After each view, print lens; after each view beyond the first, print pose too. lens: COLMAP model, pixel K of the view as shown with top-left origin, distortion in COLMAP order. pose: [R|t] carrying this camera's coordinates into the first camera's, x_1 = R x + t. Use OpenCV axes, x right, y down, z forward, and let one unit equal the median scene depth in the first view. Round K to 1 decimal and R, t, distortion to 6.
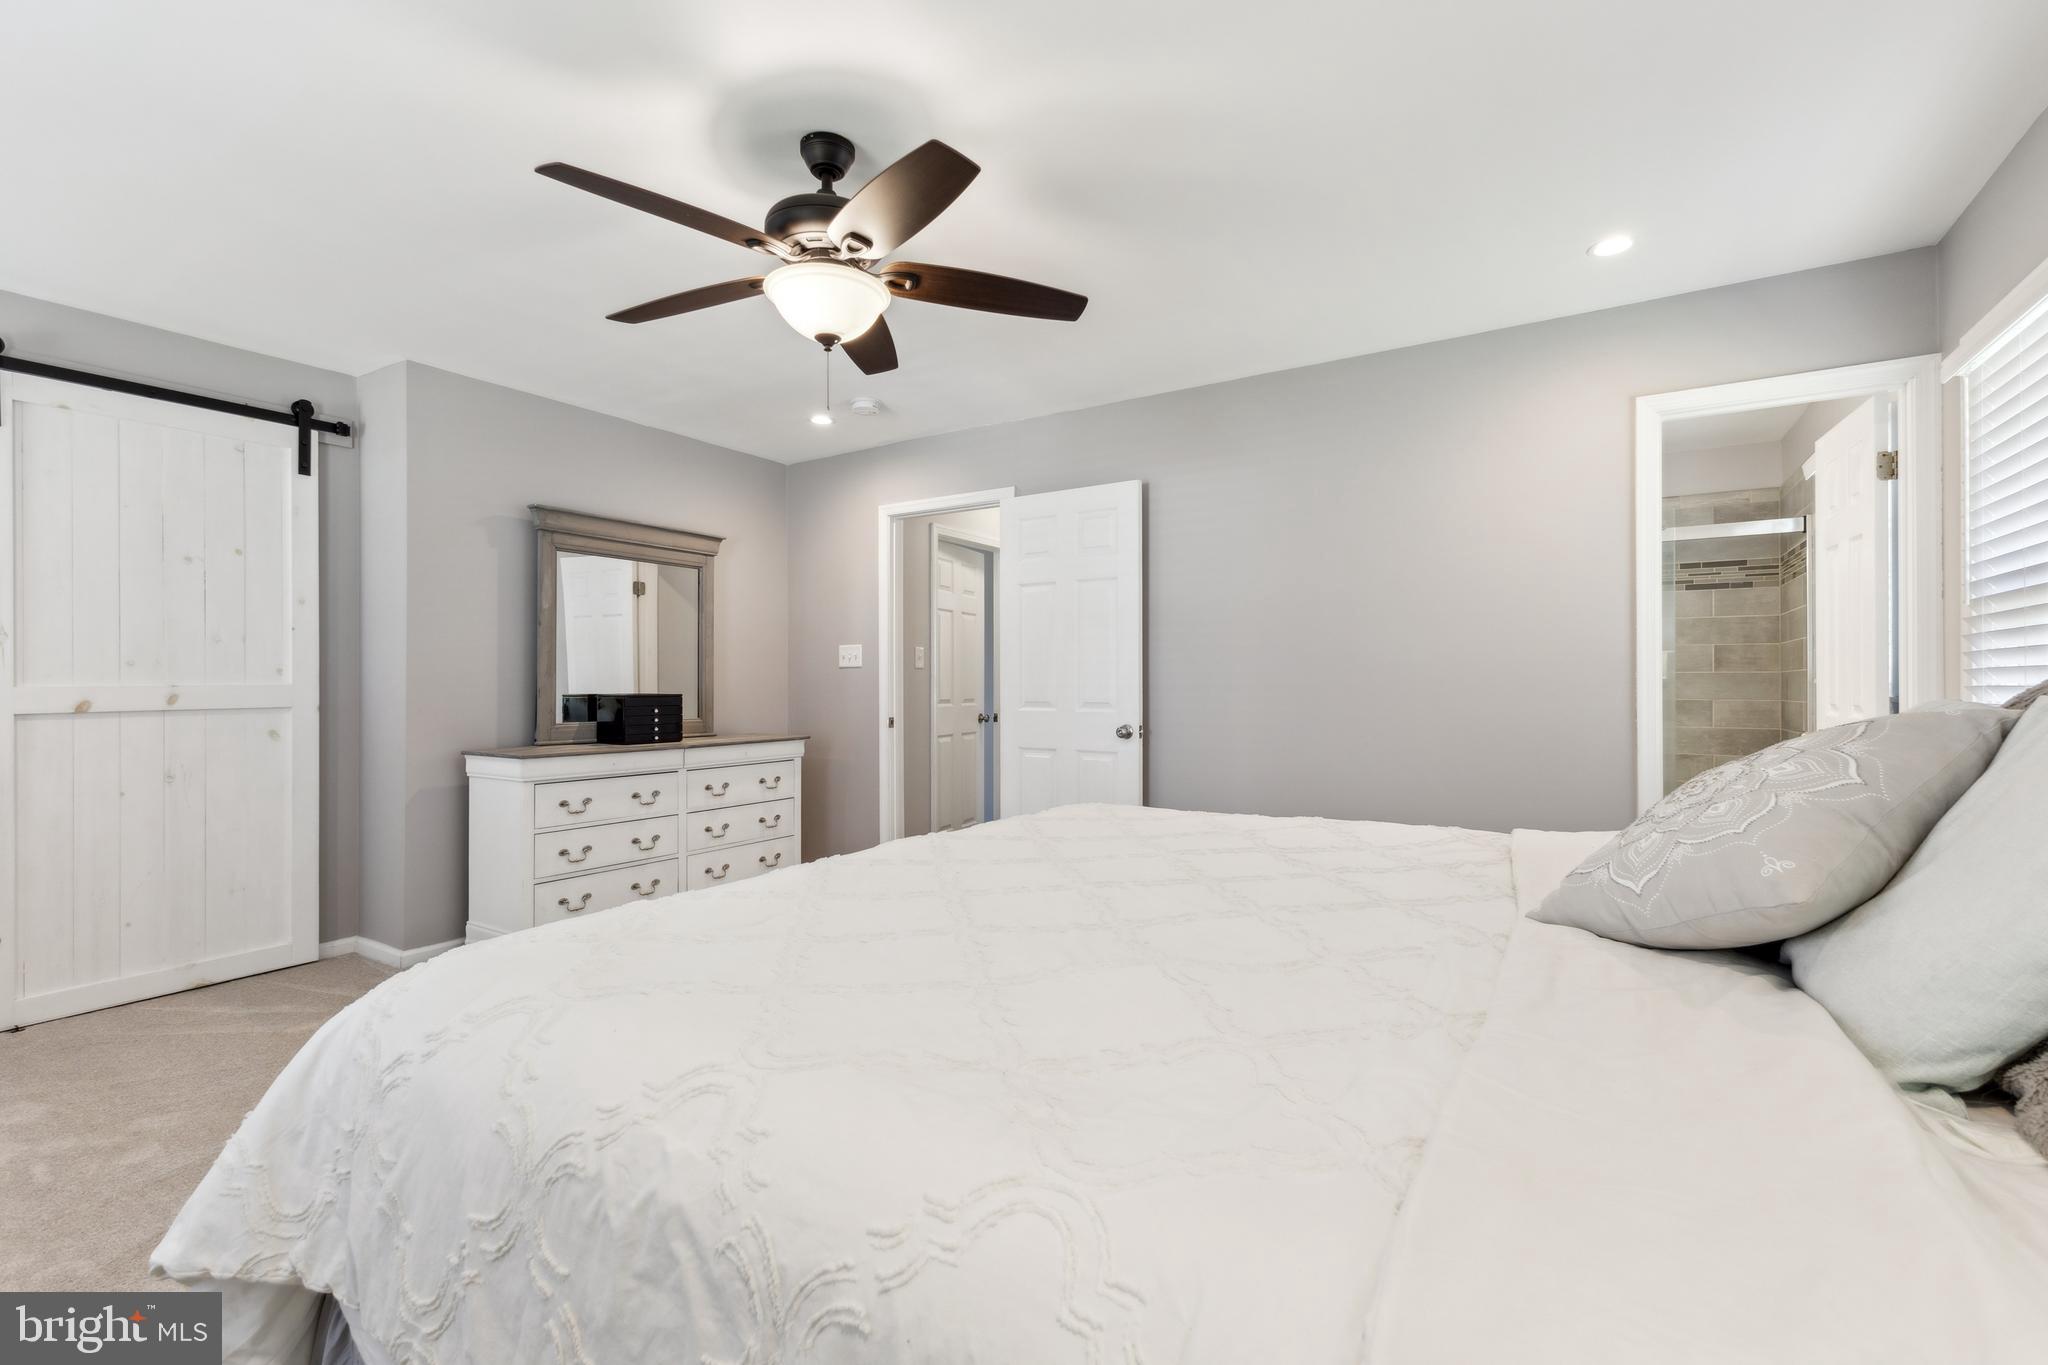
lens RADIAL K [[894.7, 0, 1020.3], [0, 894.7, 678.0], [0, 0, 1]] dist [0.001994, -0.000104]
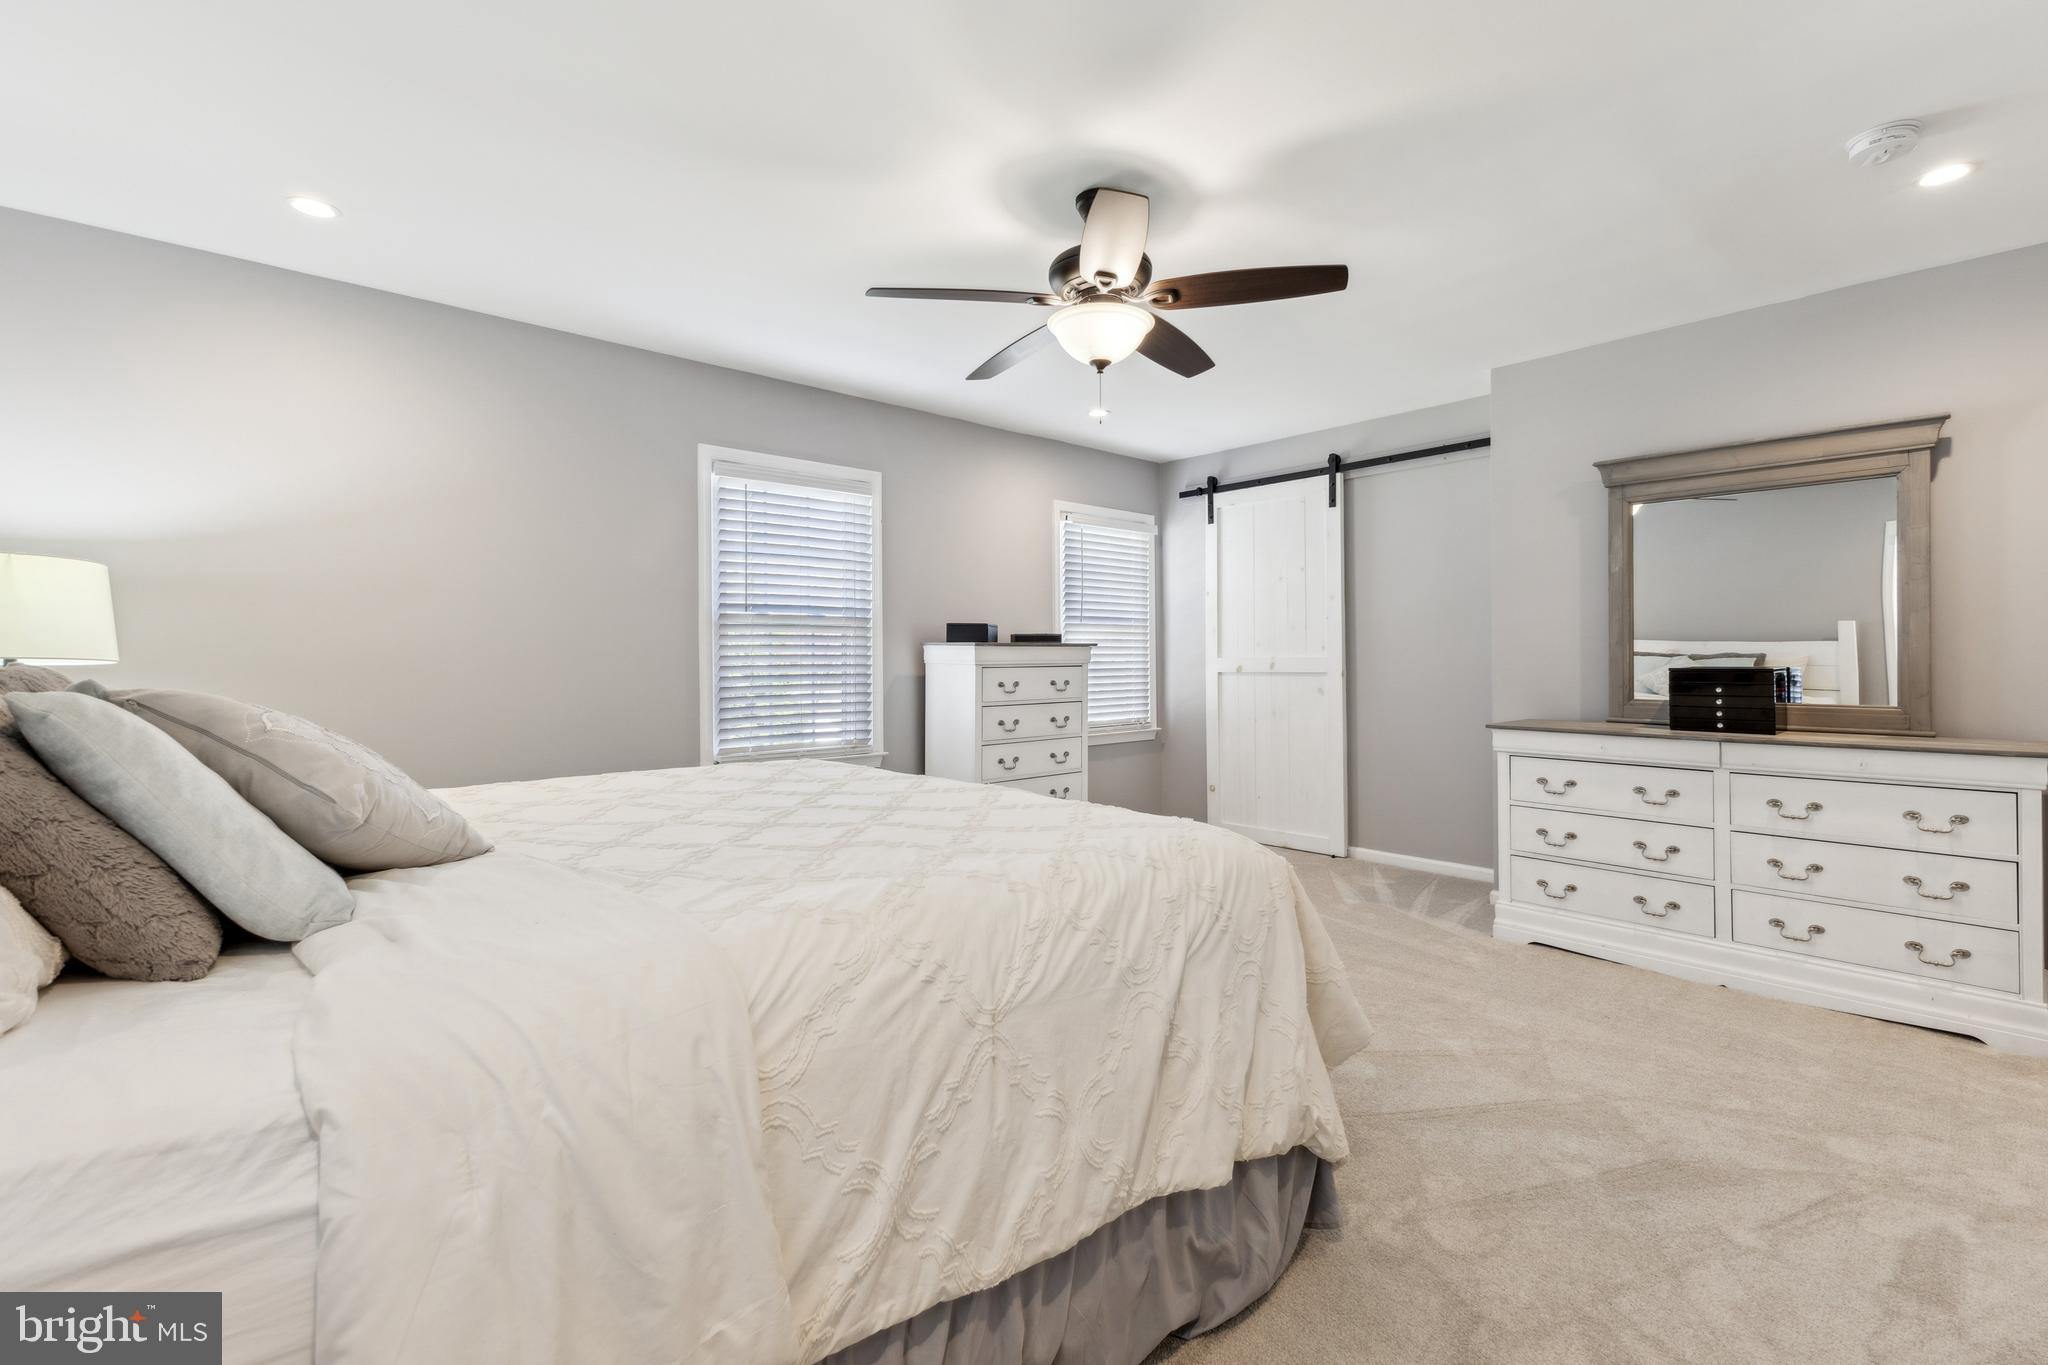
lens RADIAL K [[894.7, 0, 1020.3], [0, 894.7, 678.0], [0, 0, 1]] dist [0.001994, -0.000104]
pose [[-0.263803, 0.018454, -0.964400, 0.320312], [0.005864, 0.999829, 0.017528, 0.006375], [0.964559, -0.001031, -0.263866, 0.414895]]
